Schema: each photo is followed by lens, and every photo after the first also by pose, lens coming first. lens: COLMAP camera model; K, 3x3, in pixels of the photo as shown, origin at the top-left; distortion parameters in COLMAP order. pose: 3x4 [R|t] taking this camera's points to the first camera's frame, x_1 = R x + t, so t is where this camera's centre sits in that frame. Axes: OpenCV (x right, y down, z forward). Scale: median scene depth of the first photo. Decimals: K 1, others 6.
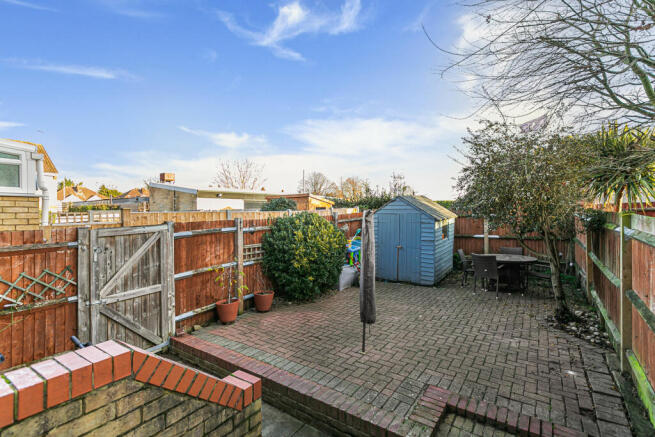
lens RADIAL K [[303.2, 0, 330.3], [0, 303.2, 212.4], [0, 0, 1]] dist [-0.003705, 0.000438]
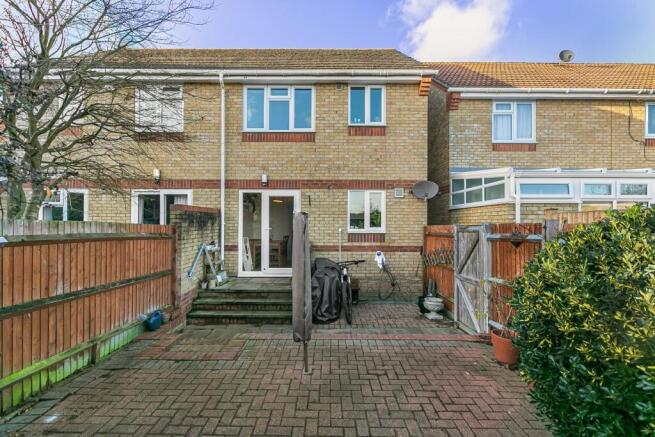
lens RADIAL K [[298.5, 0, 329.0], [0, 298.5, 225.9], [0, 0, 1]] dist [-0.001000, -0.000302]
pose [[-0.821678, 0.017105, -0.569696, 0.417207], [0.010362, 0.999833, 0.015074, 0.016685], [0.569858, 0.006483, -0.821718, 1.340213]]
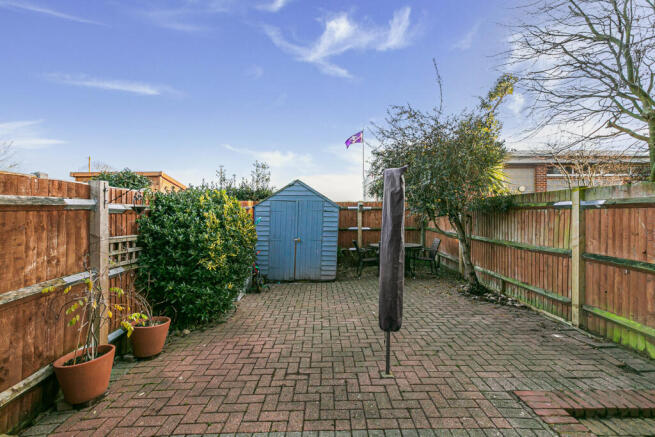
lens RADIAL K [[301.9, 0, 331.2], [0, 301.9, 215.9], [0, 0, 1]] dist [0.006947, 0.001332]
pose [[0.809026, 0.009655, 0.587694, -0.307200], [-0.005886, 0.999948, -0.008325, 0.082246], [-0.587744, 0.003276, 0.809041, 0.396607]]
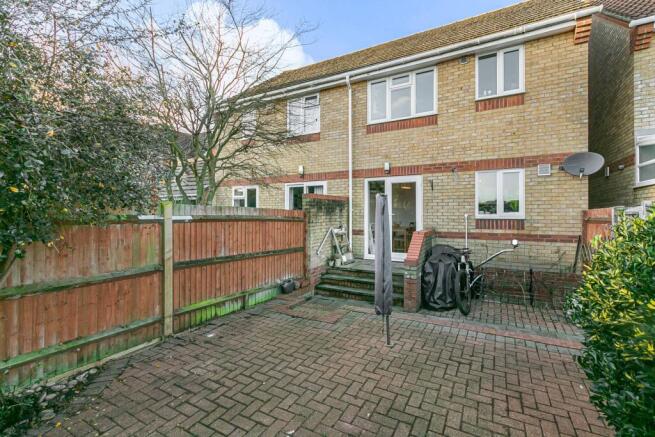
lens RADIAL K [[301.9, 0, 331.2], [0, 301.9, 215.9], [0, 0, 1]] dist [0.006947, 0.001332]
pose [[-0.994668, 0.019967, -0.101179, 0.285794], [0.019308, 0.999786, 0.007487, 0.039146], [0.101307, 0.005494, -0.994840, 1.464170]]
